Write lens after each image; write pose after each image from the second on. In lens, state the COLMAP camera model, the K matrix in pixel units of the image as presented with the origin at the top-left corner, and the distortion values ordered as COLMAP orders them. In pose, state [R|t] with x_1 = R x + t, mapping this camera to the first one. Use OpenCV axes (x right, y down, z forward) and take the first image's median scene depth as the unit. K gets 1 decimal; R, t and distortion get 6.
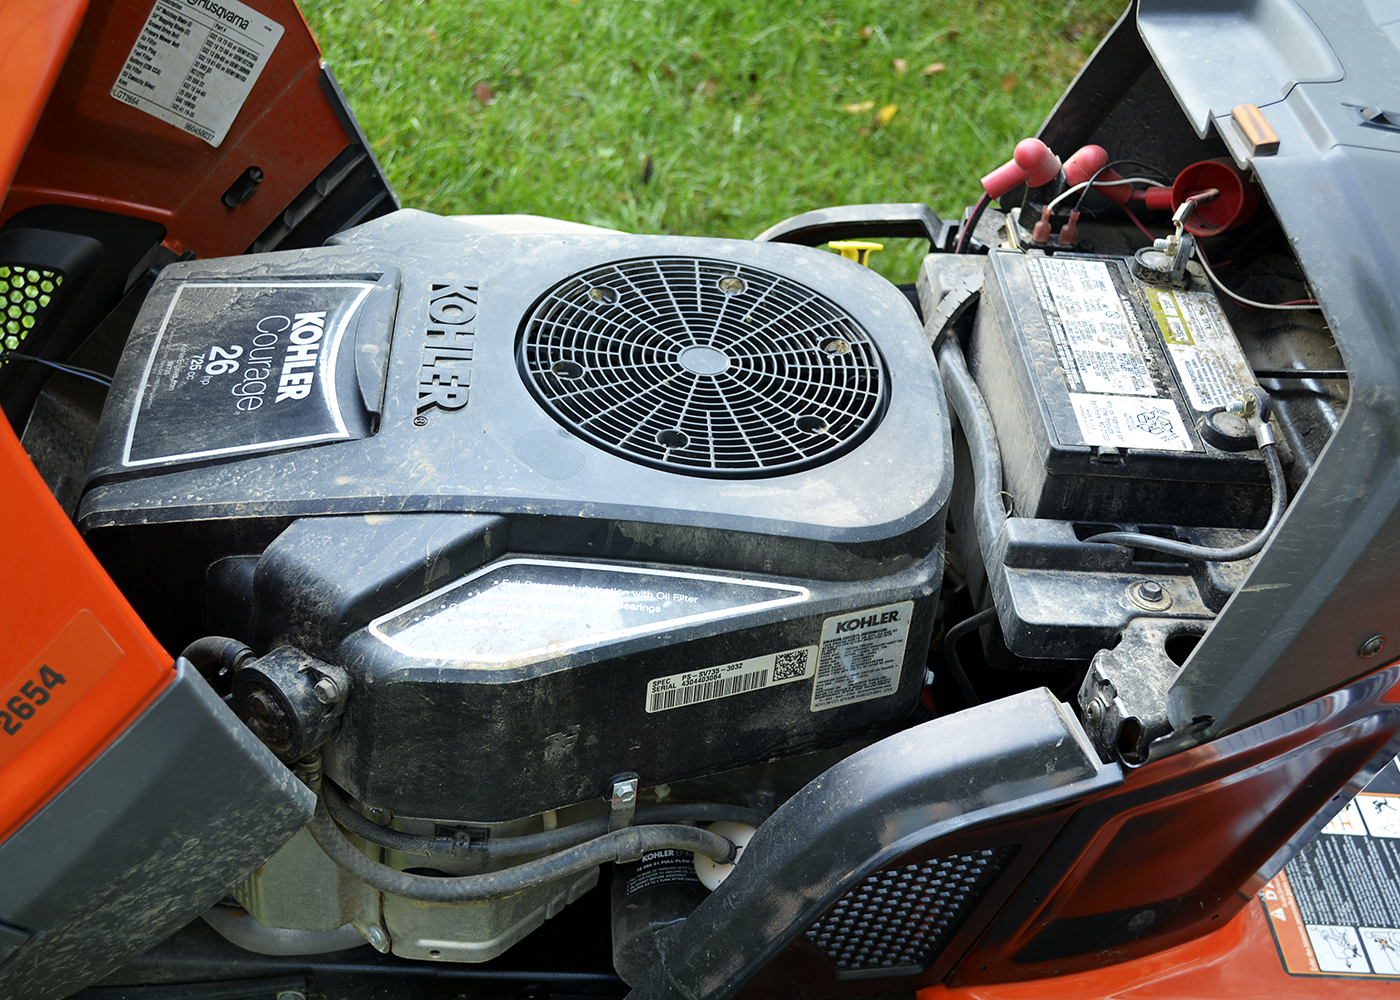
lens RADIAL K [[1785.2, 0, 700.0], [0, 1785.2, 500.0], [0, 0, 1]] dist [-0.000306, -0.006783]
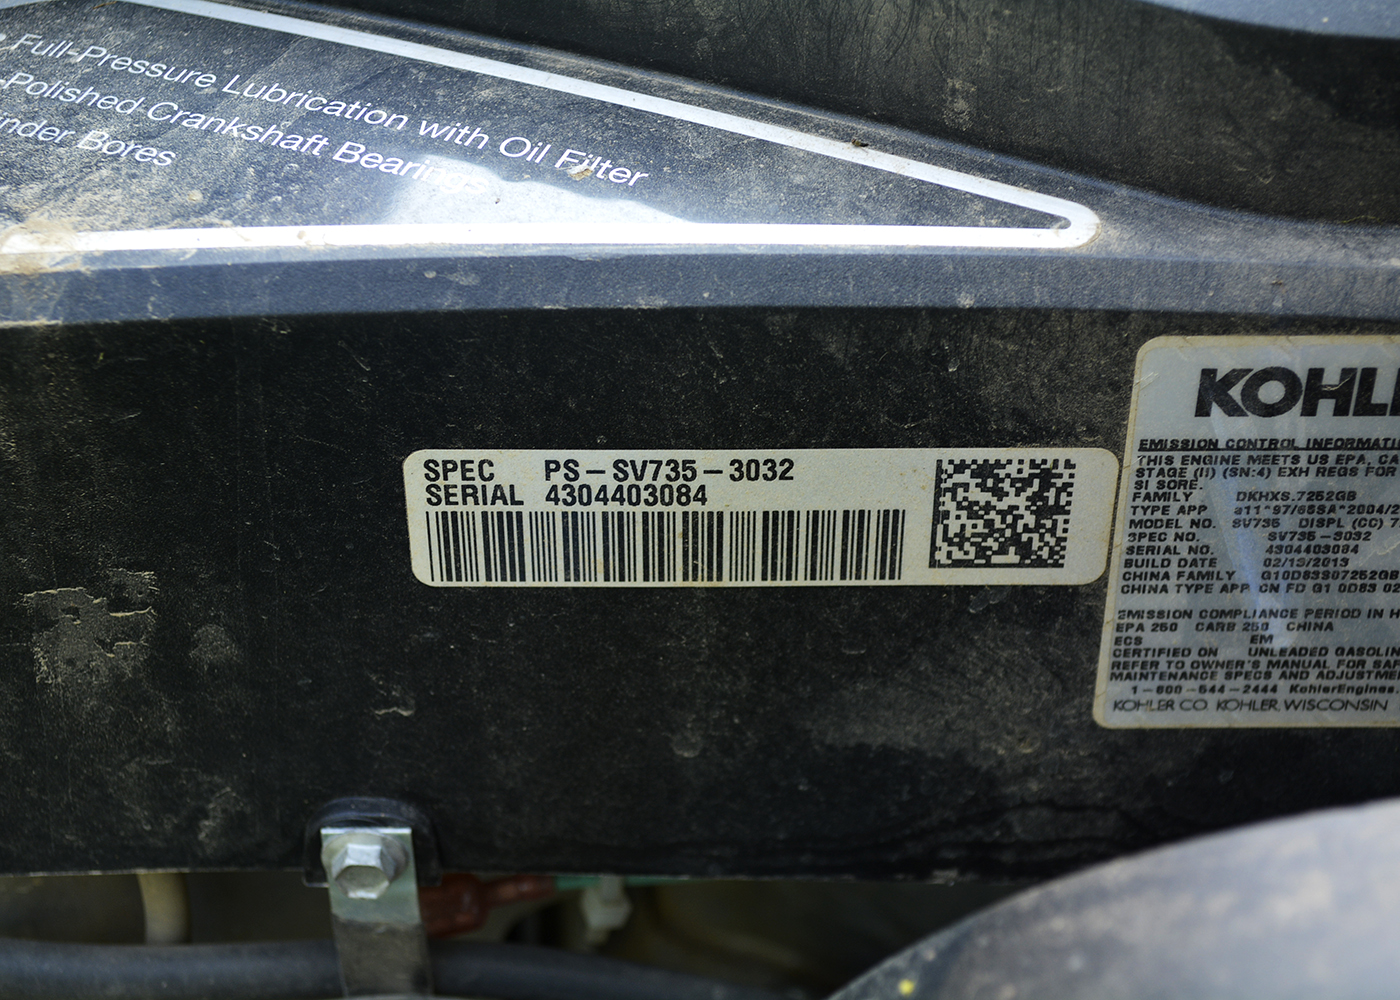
lens RADIAL K [[2370.1, 0, 700.0], [0, 2370.1, 500.0], [0, 0, 1]] dist [-0.012885, -0.001678]
pose [[0.927967, 0.154804, -0.338989, 0.127130], [-0.163122, 0.986598, 0.004006, 0.096964], [0.335066, 0.051579, 0.940782, 0.666848]]
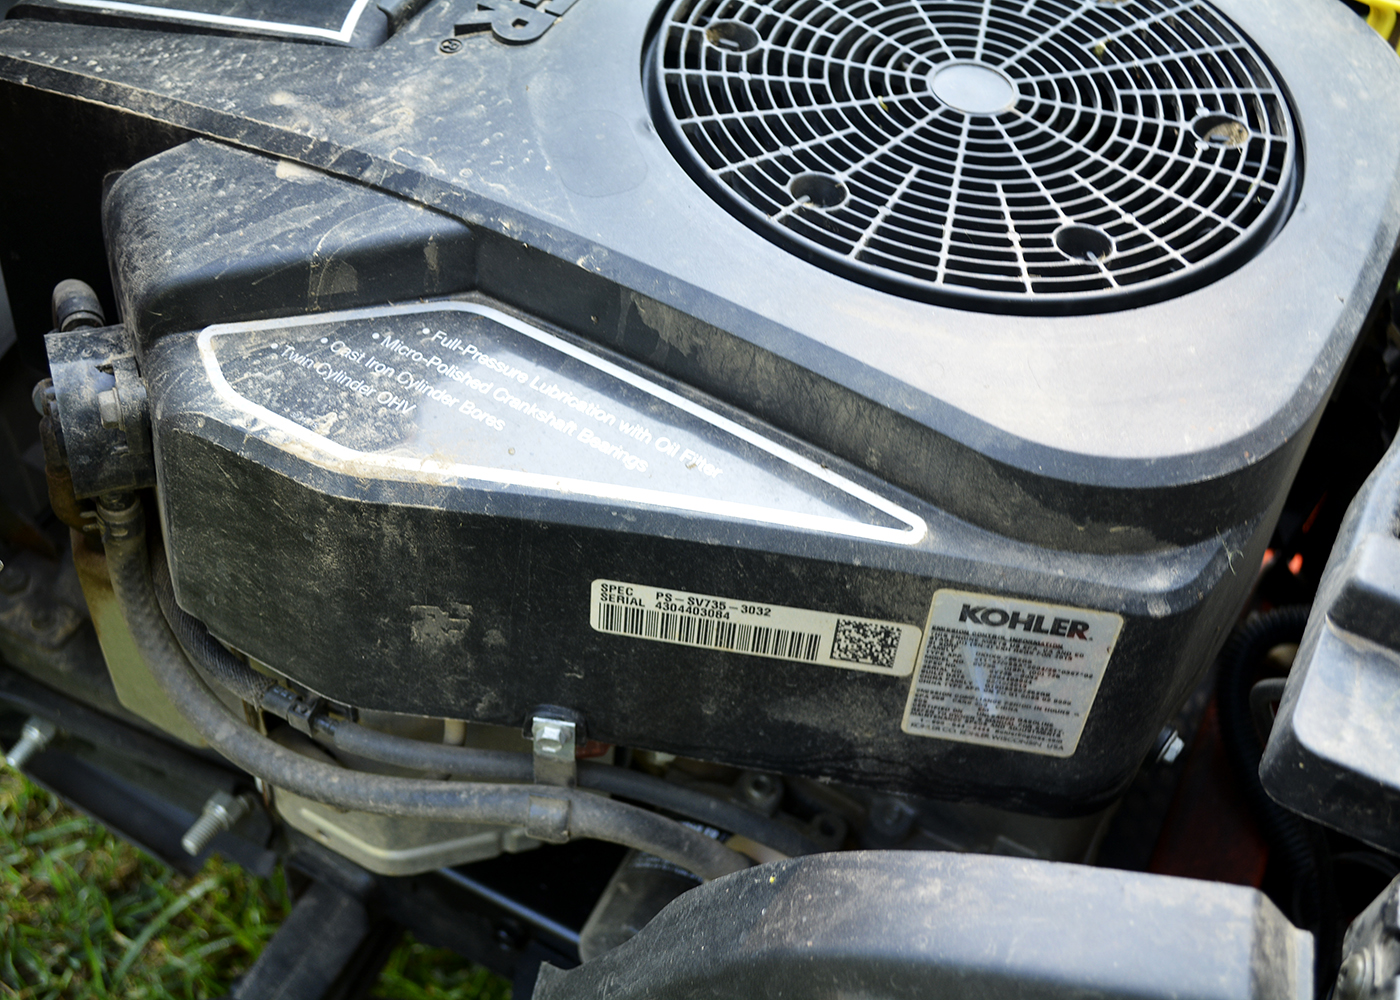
lens RADIAL K [[1686.1, 0, 700.0], [0, 1686.1, 500.0], [0, 0, 1]] dist [-0.015947, 0.015691]
pose [[0.870807, 0.341737, -0.353427, 0.176248], [-0.296263, 0.938473, 0.177471, -0.026518], [0.392330, -0.049836, 0.918473, 0.507509]]
